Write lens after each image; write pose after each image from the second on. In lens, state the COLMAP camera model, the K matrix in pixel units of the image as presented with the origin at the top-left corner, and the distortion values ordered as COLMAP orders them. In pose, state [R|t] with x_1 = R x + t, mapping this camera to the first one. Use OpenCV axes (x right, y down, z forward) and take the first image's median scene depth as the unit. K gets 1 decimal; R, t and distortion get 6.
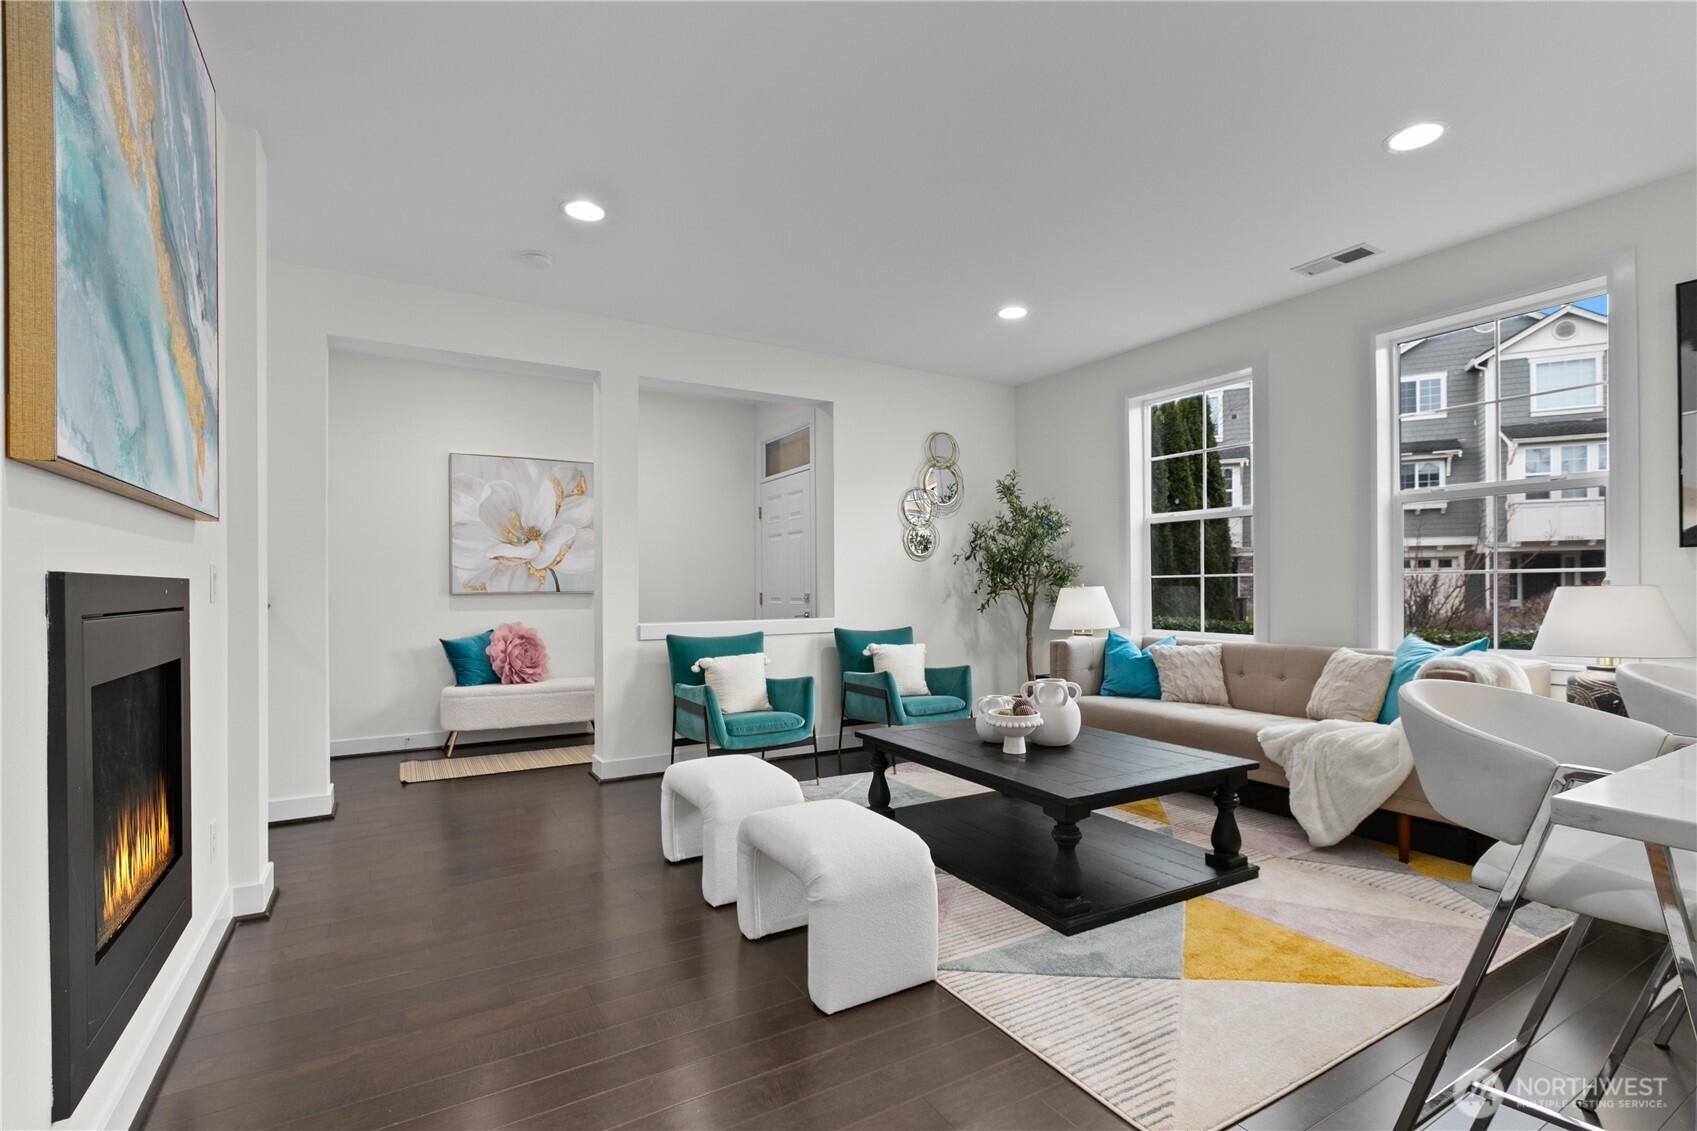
lens RADIAL K [[760.1, 0, 848.5], [0, 760.1, 565.5], [0, 0, 1]] dist [0.000199, -0.000687]
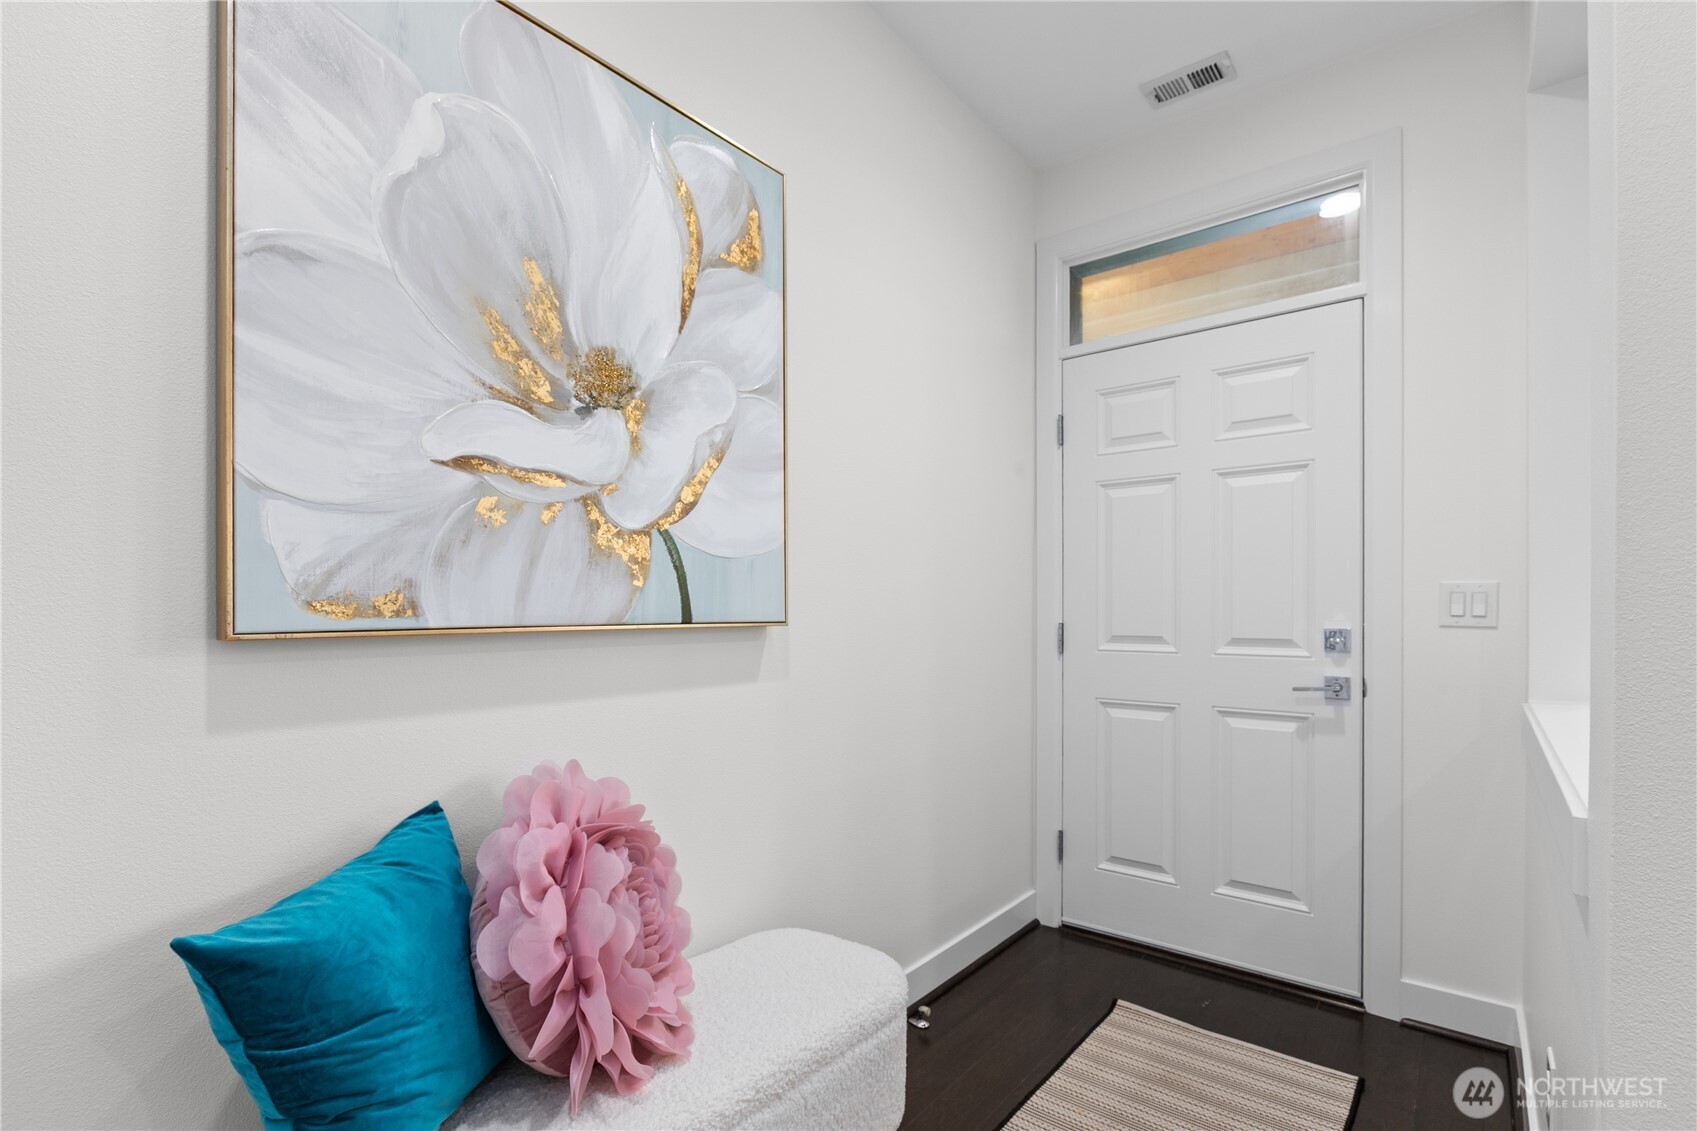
lens RADIAL K [[788.7, 0, 846.1], [0, 788.7, 593.9], [0, 0, 1]] dist [-0.000339, 0.000116]
pose [[0.935334, 0.013971, 0.353491, -0.435402], [-0.015788, 0.999873, 0.002258, 0.023694], [-0.353414, -0.007693, 0.935435, 0.748398]]
